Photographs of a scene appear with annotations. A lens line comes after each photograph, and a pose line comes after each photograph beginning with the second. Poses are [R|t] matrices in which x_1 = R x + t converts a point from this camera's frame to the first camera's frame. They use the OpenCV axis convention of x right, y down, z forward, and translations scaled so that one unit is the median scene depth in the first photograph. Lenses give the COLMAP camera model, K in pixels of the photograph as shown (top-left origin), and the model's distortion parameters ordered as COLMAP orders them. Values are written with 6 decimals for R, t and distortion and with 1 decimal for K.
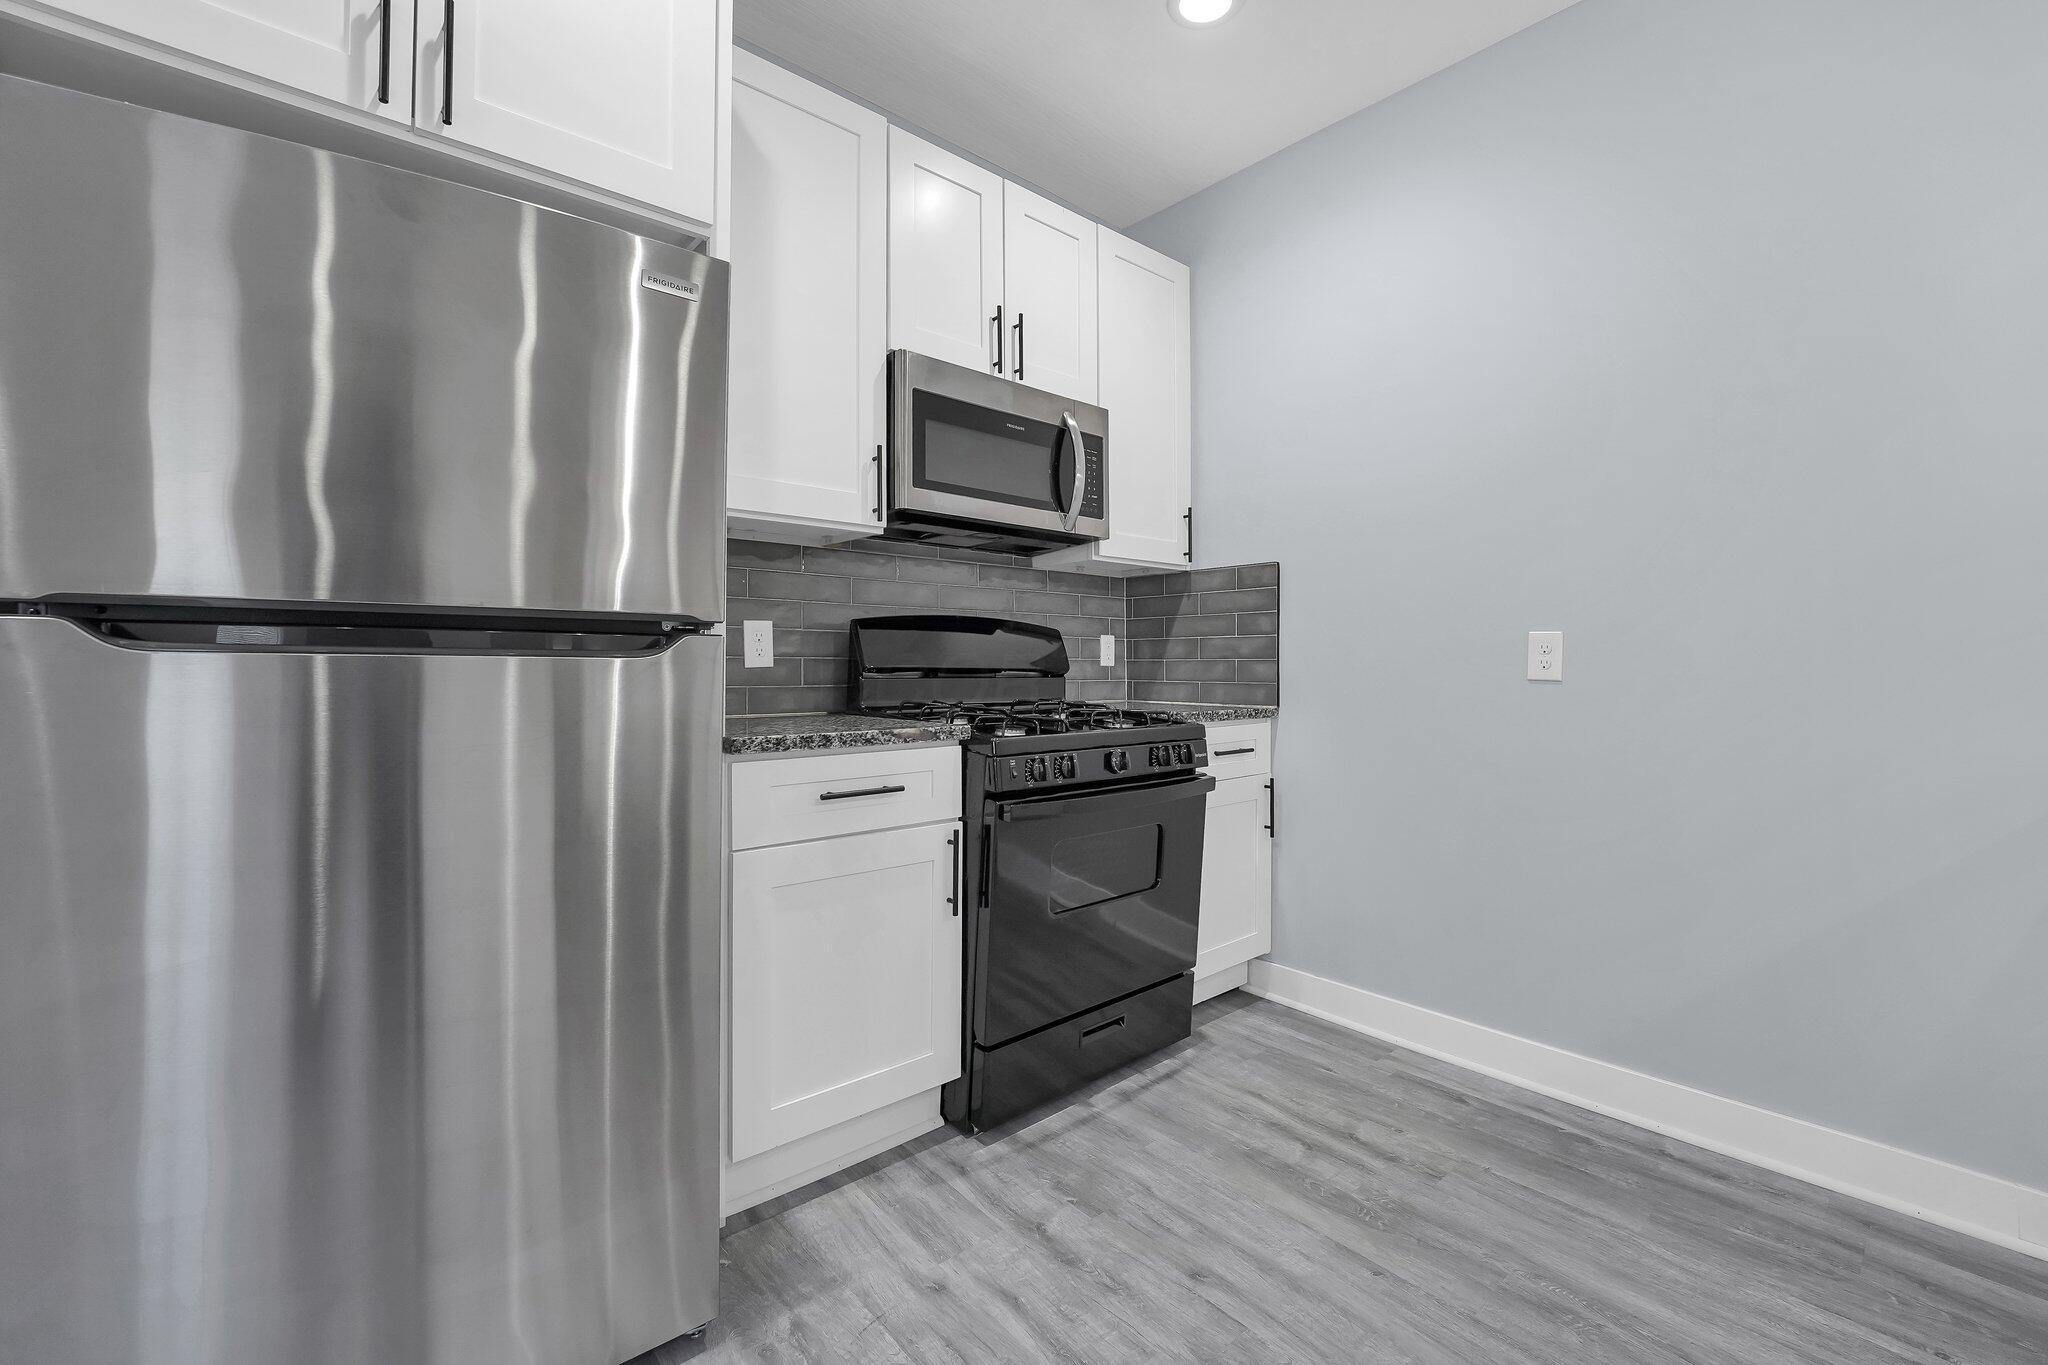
lens RADIAL K [[866.8, 0, 1033.1], [0, 866.8, 659.0], [0, 0, 1]] dist [-0.030505, 0.006408]
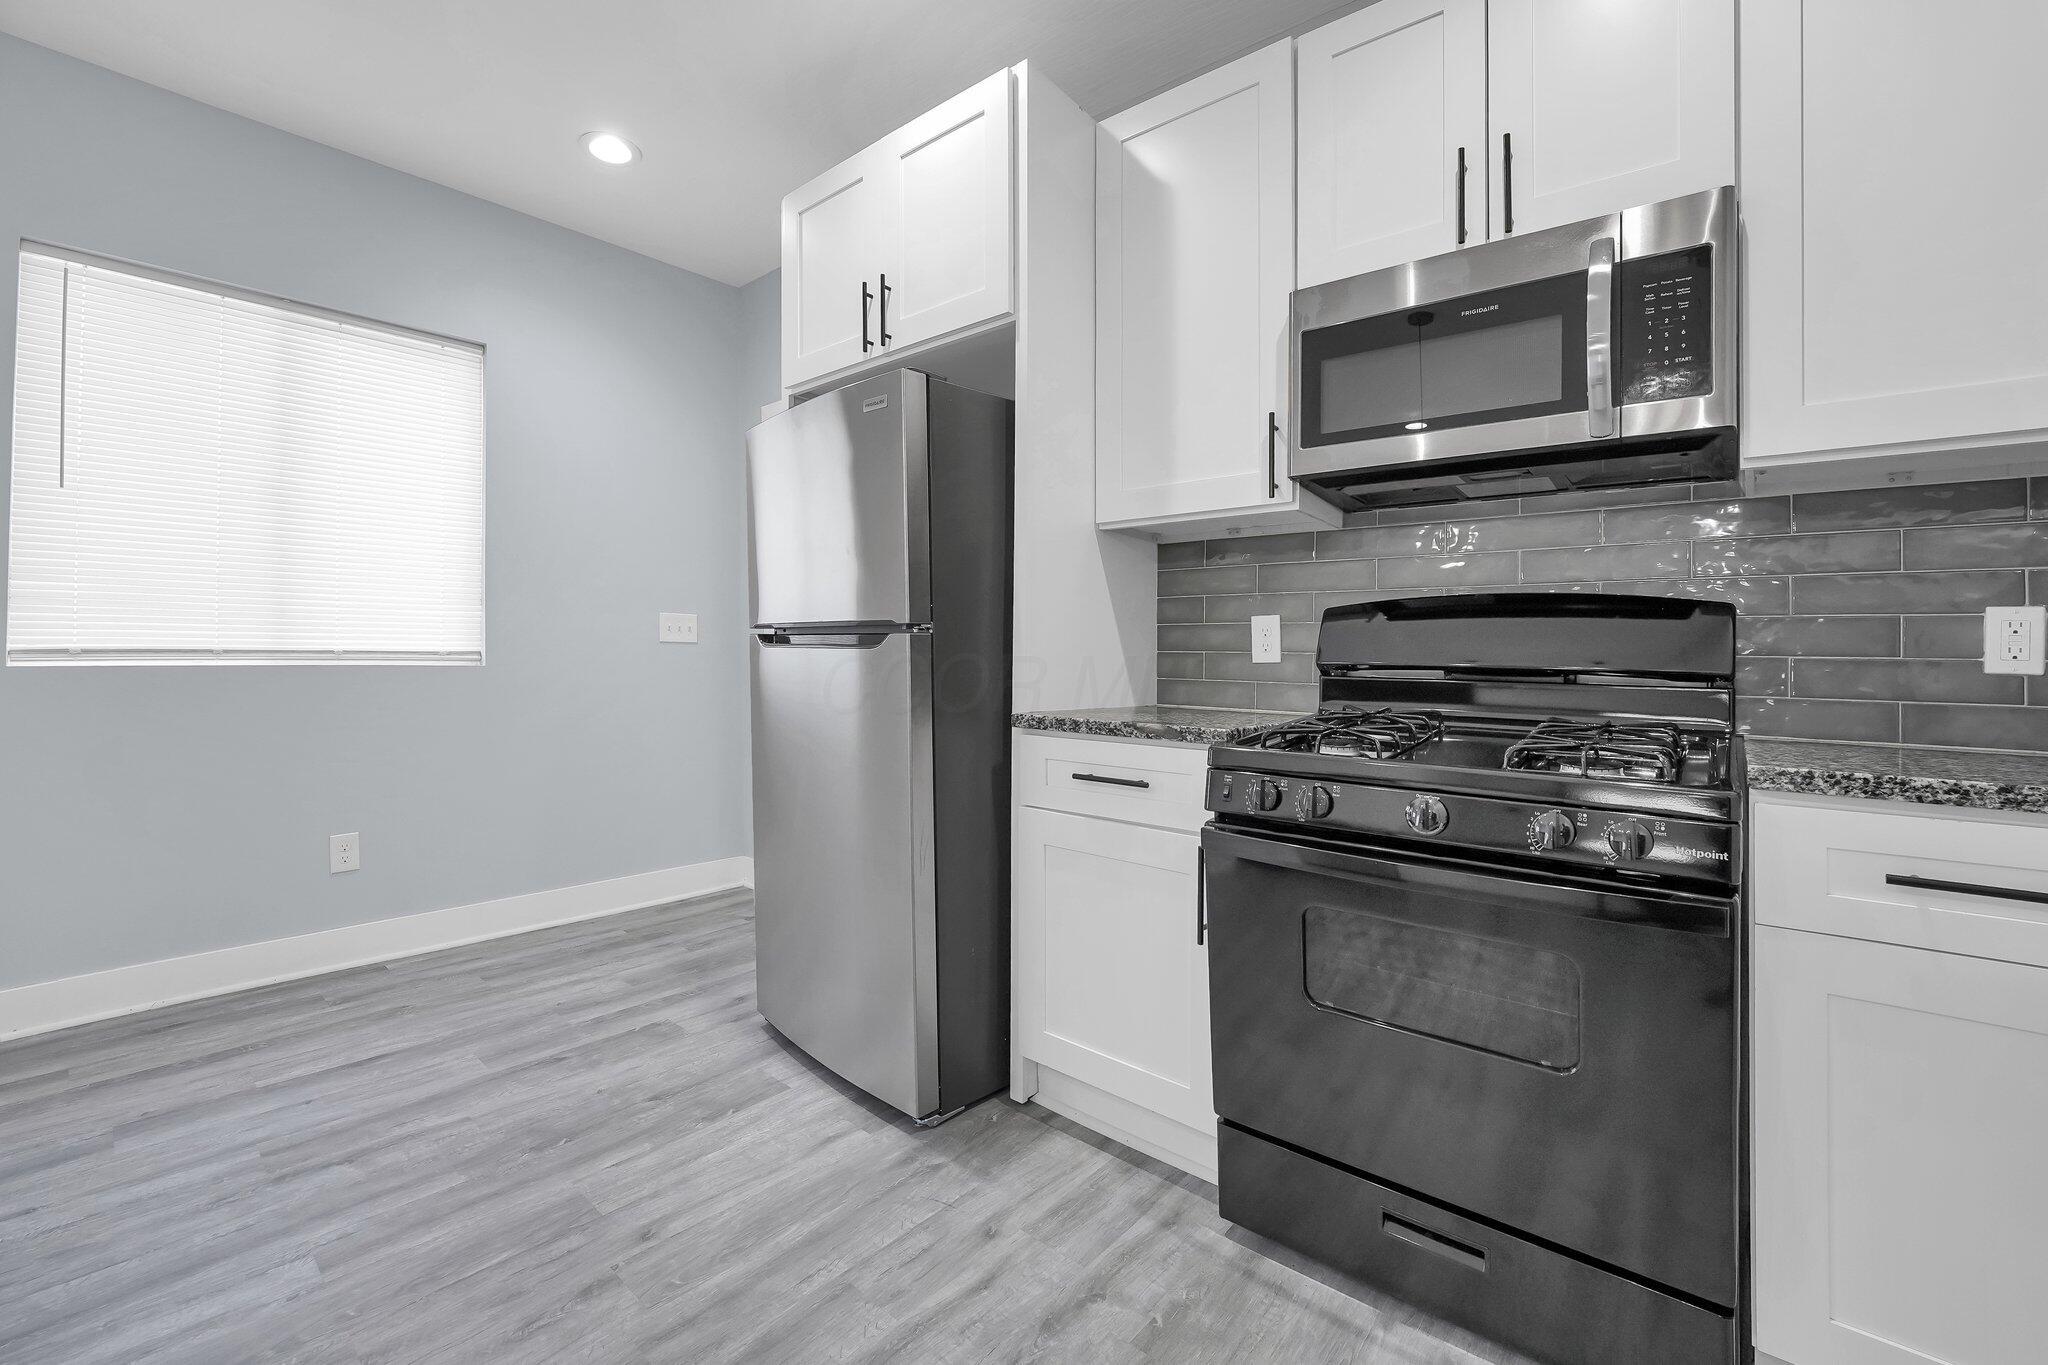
lens RADIAL K [[895.8, 0, 1020.9], [0, 895.8, 655.9], [0, 0, 1]] dist [-0.003448, -0.000187]
pose [[0.112658, -0.000823, -0.993634, 0.830383], [-0.005906, 0.999981, -0.001498, 0.006534], [0.993616, 0.006038, 0.112651, 0.740774]]
